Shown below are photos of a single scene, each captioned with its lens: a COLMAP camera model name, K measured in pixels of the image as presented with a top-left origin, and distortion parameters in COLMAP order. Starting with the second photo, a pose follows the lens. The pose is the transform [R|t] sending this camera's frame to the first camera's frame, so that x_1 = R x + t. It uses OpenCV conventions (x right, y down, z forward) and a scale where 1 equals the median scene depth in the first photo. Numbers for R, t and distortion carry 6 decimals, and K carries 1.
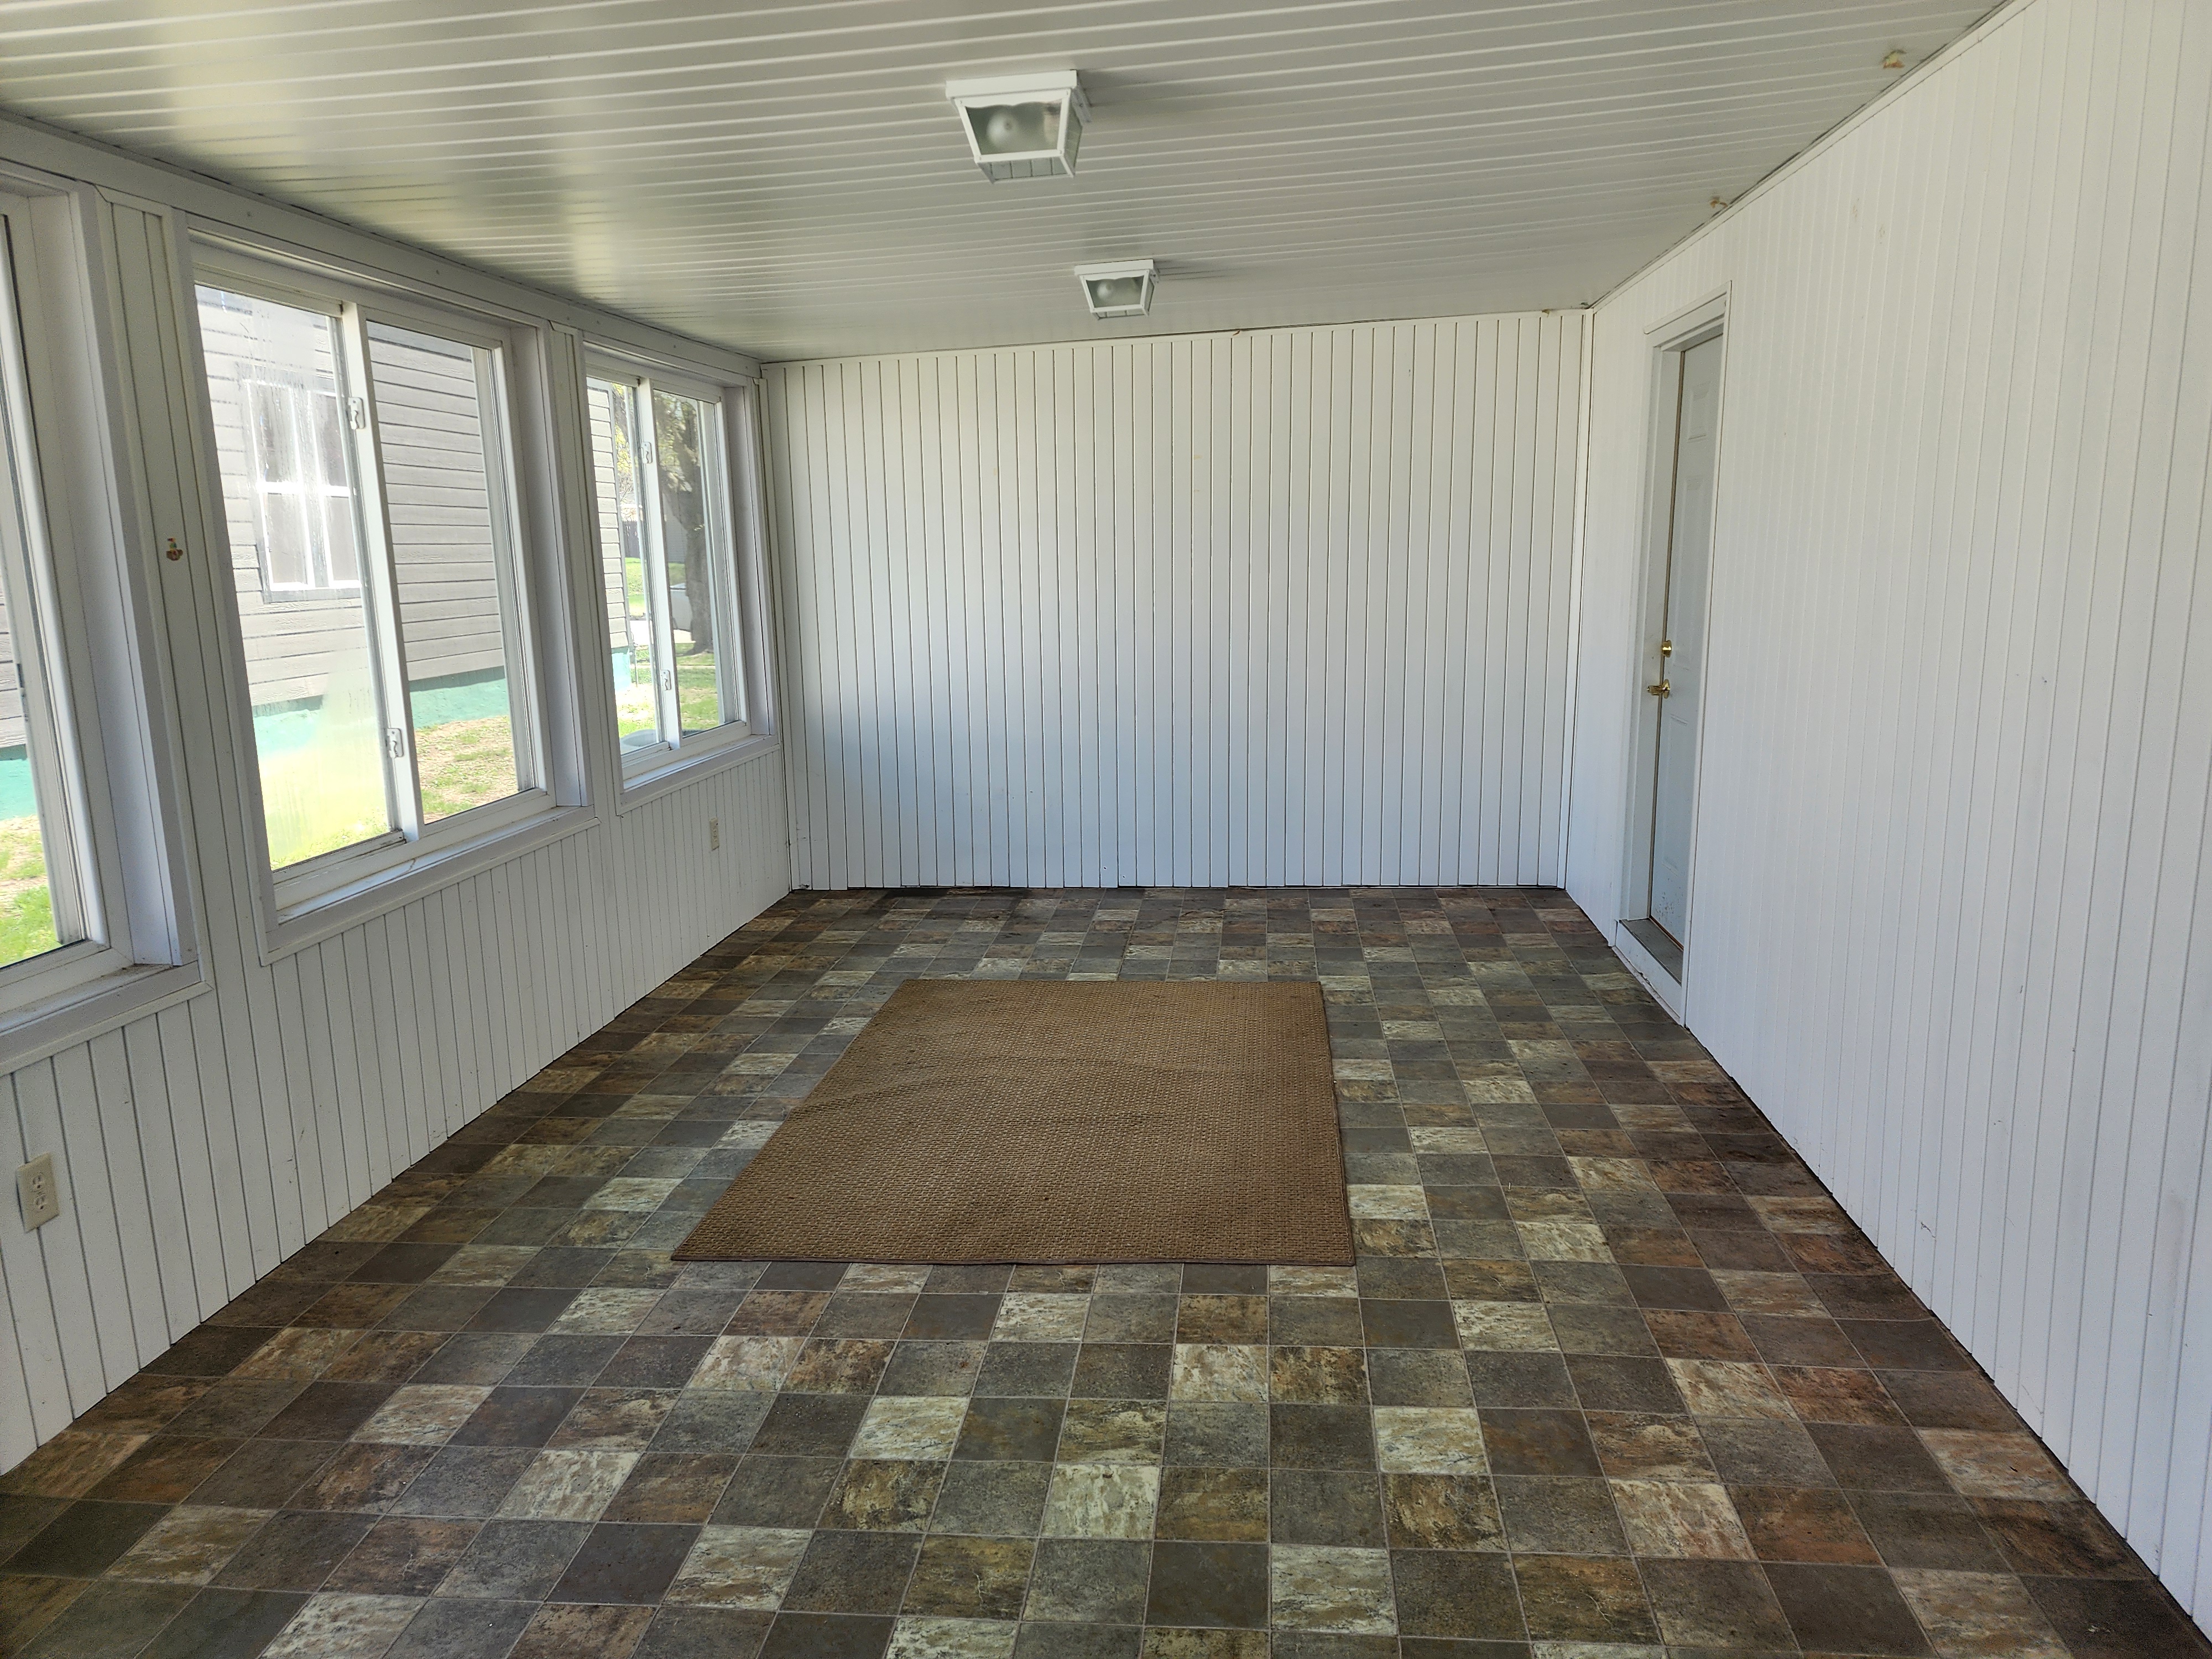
lens RADIAL K [[1488.2, 0, 1101.4], [0, 1488.2, 833.6], [0, 0, 1]] dist [0.038788, -0.037737]
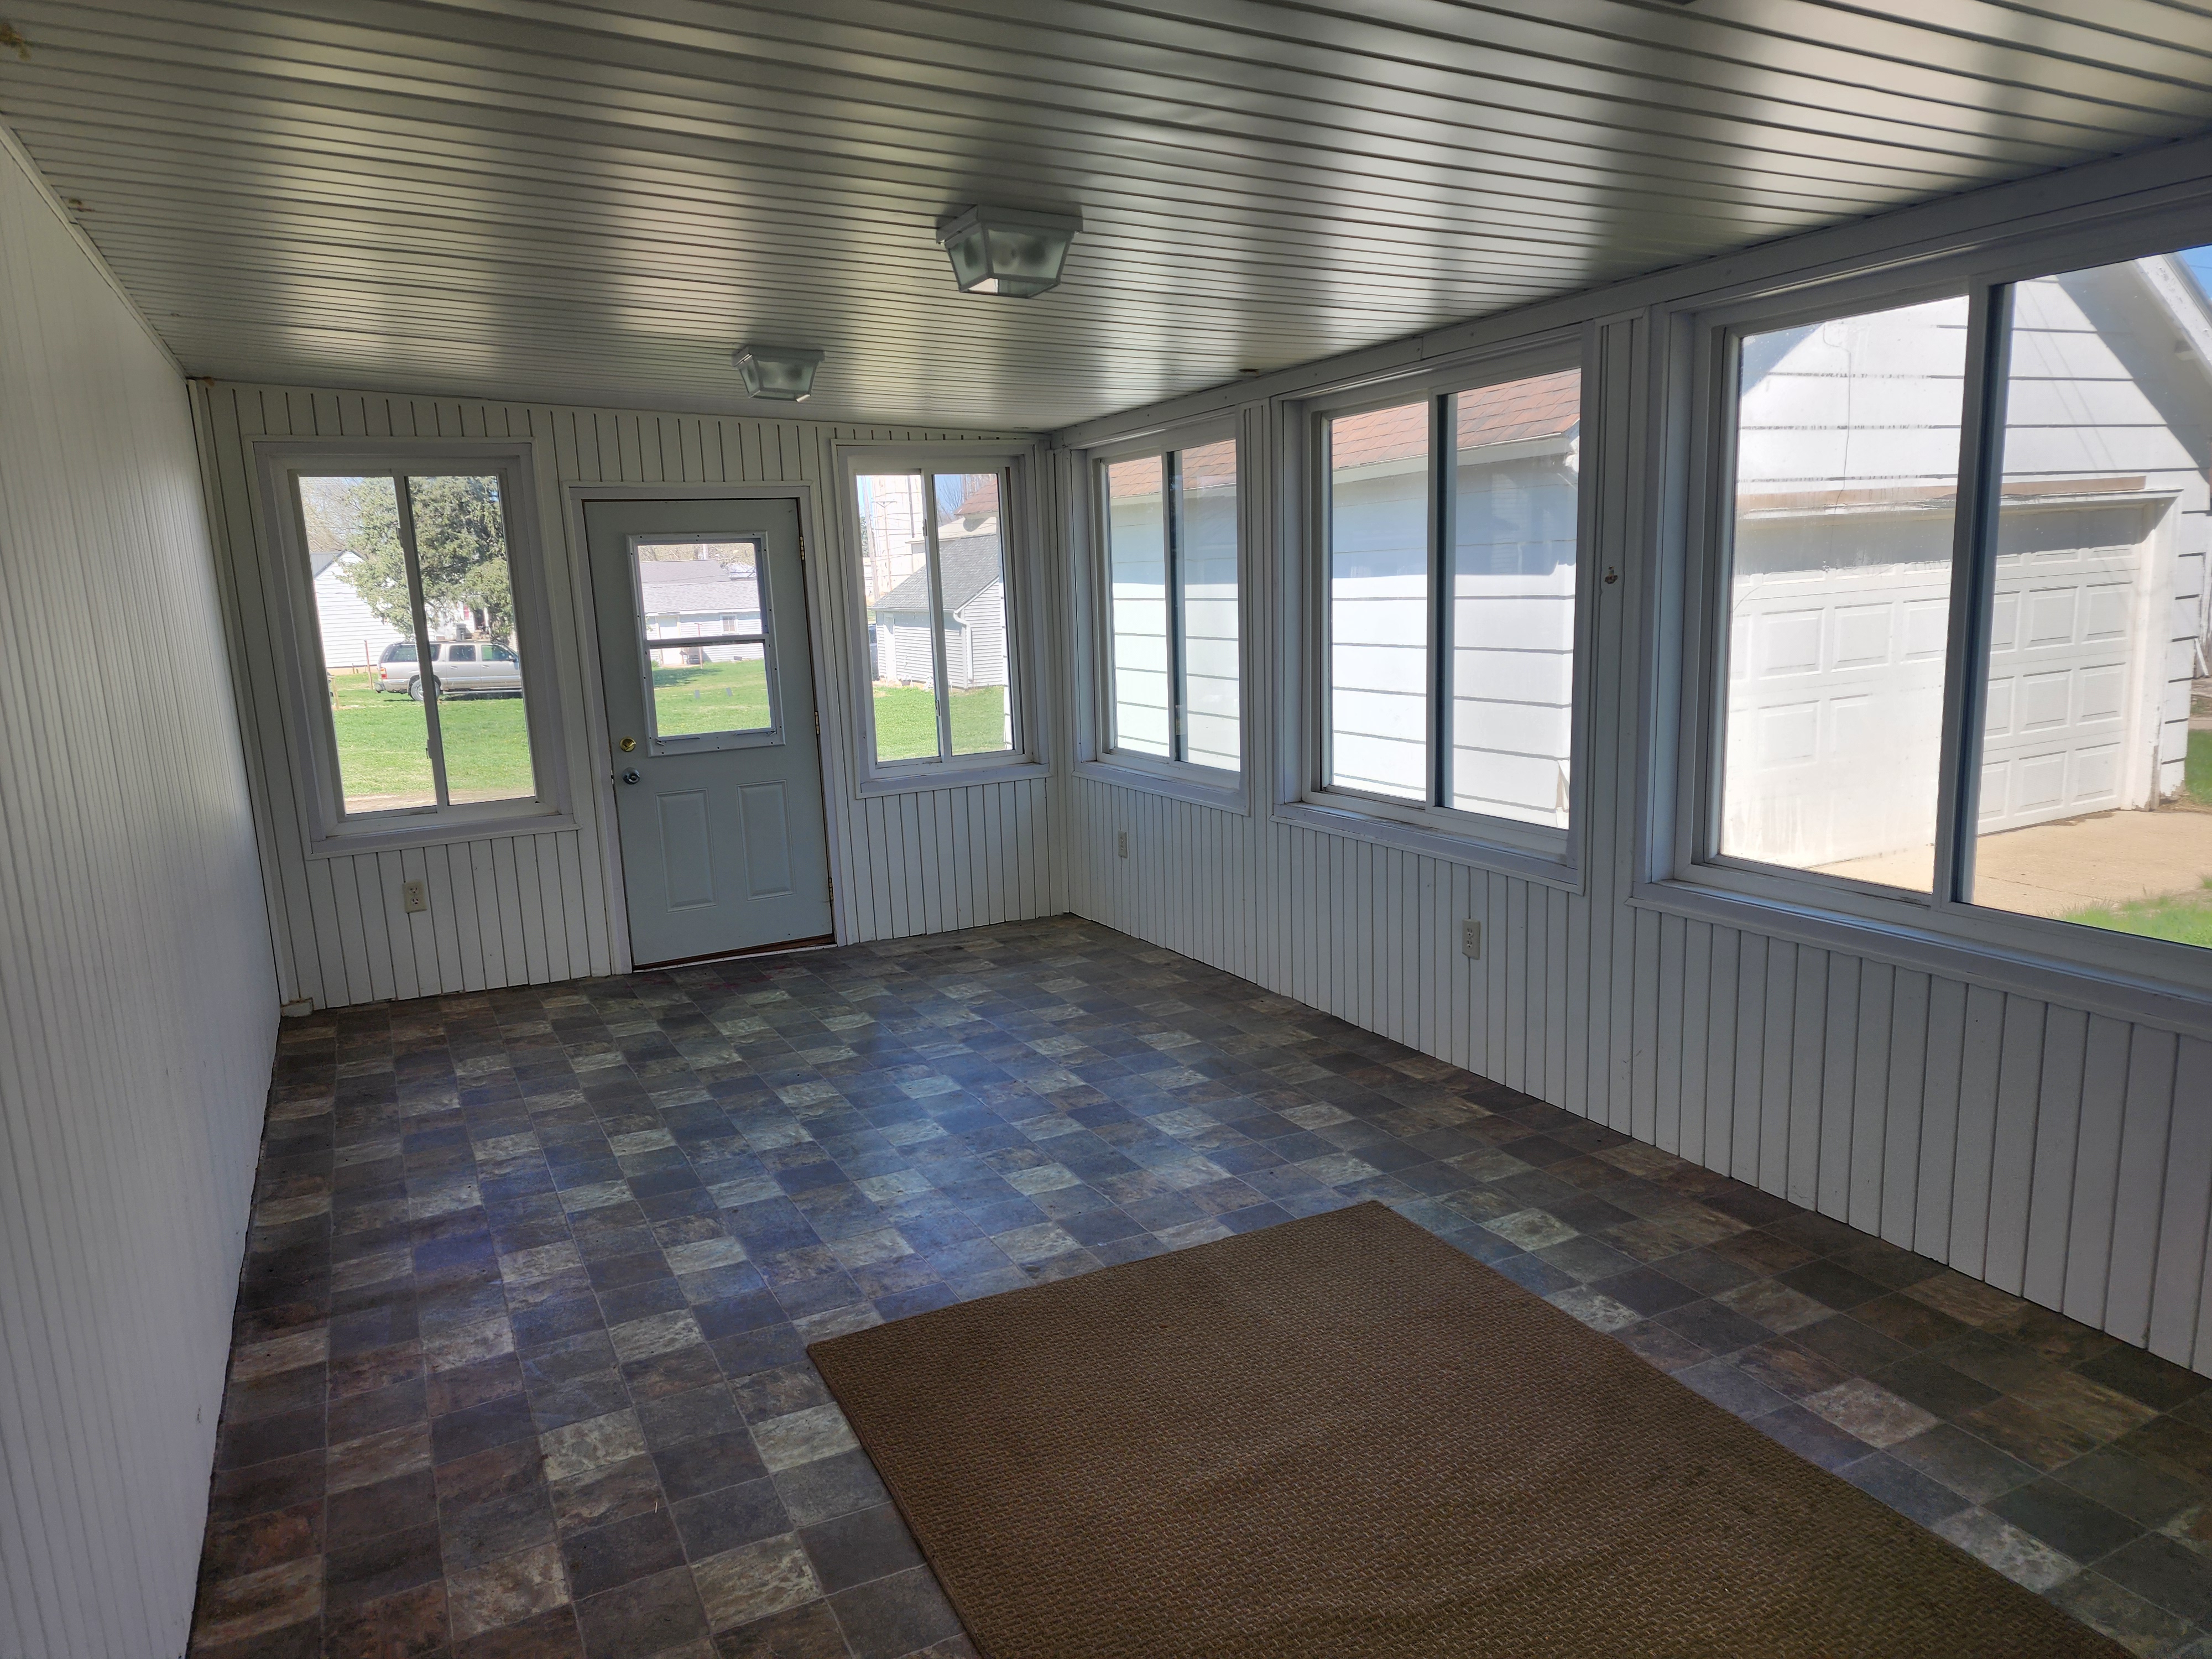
lens RADIAL K [[1488.2, 0, 1103.0], [0, 1488.2, 833.1], [0, 0, 1]] dist [0.038788, -0.037737]
pose [[-0.841209, 0.147707, -0.520144, 0.473287], [-0.046641, 0.938558, 0.341956, -0.389307], [0.538695, 0.311916, -0.782634, 1.783330]]
